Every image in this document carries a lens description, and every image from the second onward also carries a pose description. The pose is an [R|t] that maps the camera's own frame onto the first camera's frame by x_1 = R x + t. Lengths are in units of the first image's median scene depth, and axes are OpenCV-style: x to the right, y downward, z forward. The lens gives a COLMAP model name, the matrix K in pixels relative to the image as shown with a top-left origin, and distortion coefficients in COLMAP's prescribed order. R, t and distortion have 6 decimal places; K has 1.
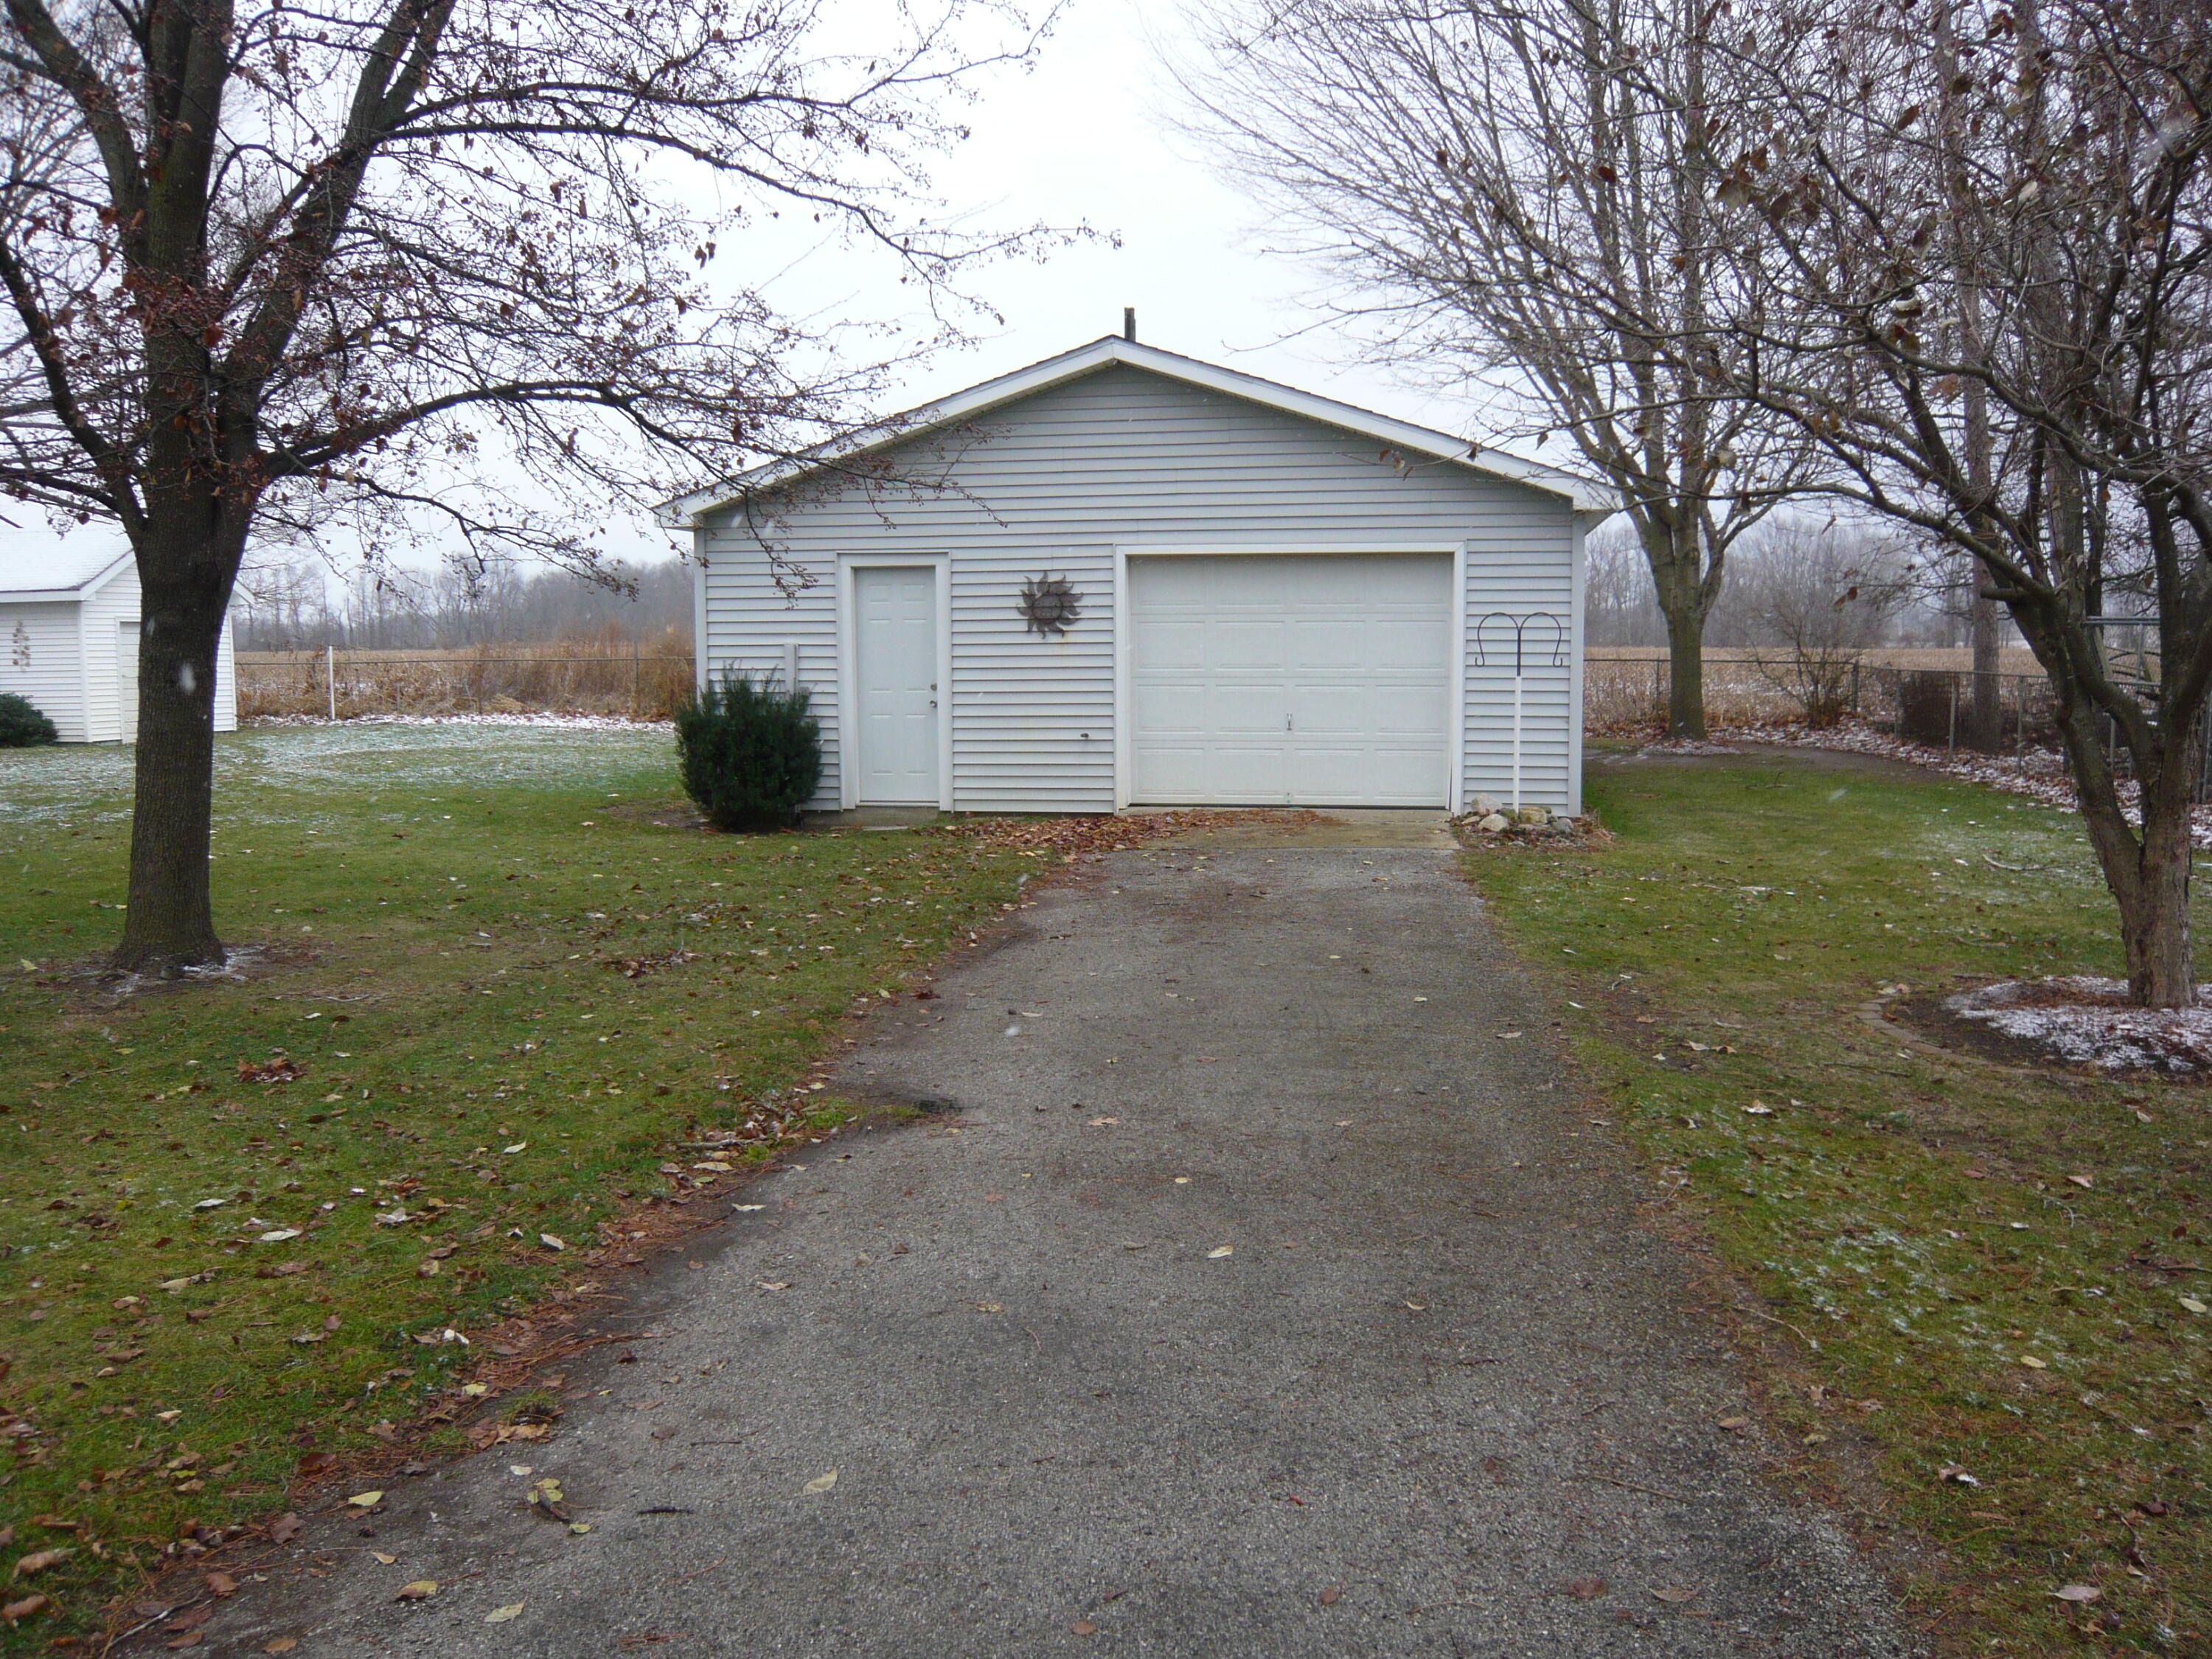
lens RADIAL K [[1892.0, 0, 1109.3], [0, 1892.0, 828.4], [0, 0, 1]] dist [-0.072202, 0.012743]
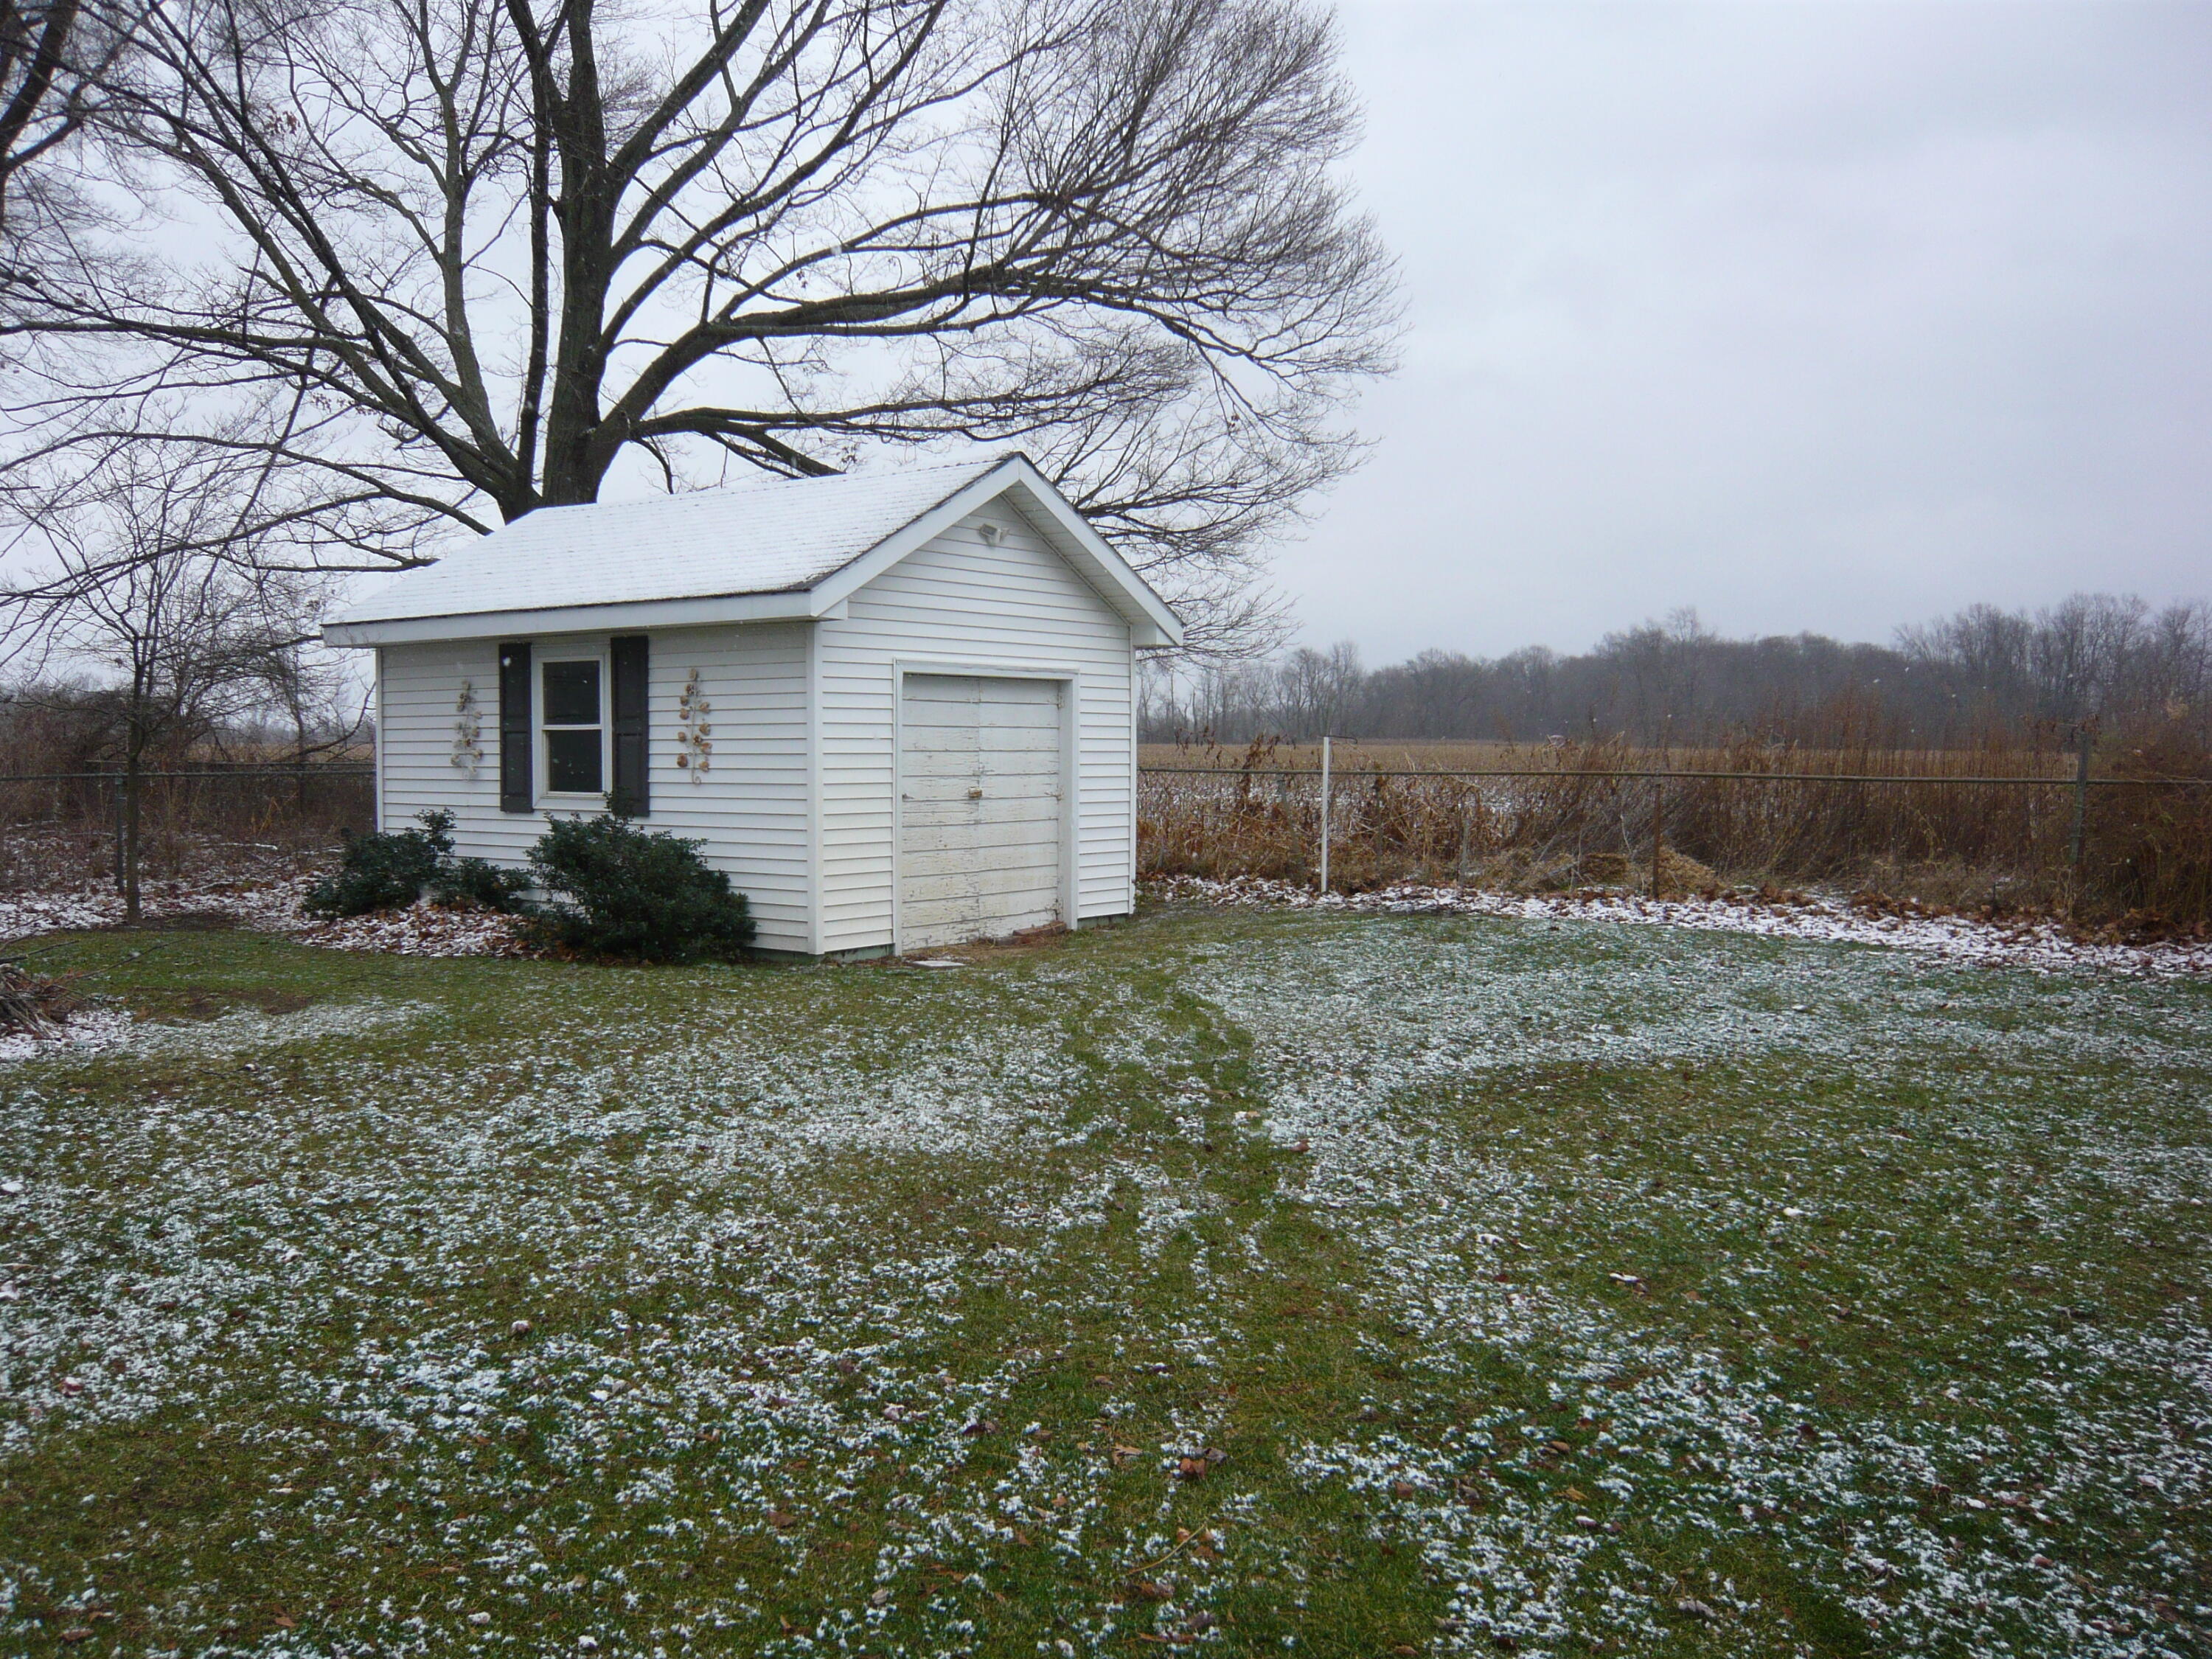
lens RADIAL K [[1892.0, 0, 1106.1], [0, 1892.0, 832.3], [0, 0, 1]] dist [-0.072202, 0.012743]
pose [[0.909632, 0.030012, -0.414329, -0.274132], [-0.050697, 0.997952, -0.039015, -0.053129], [0.412310, 0.056495, 0.909290, 0.554294]]
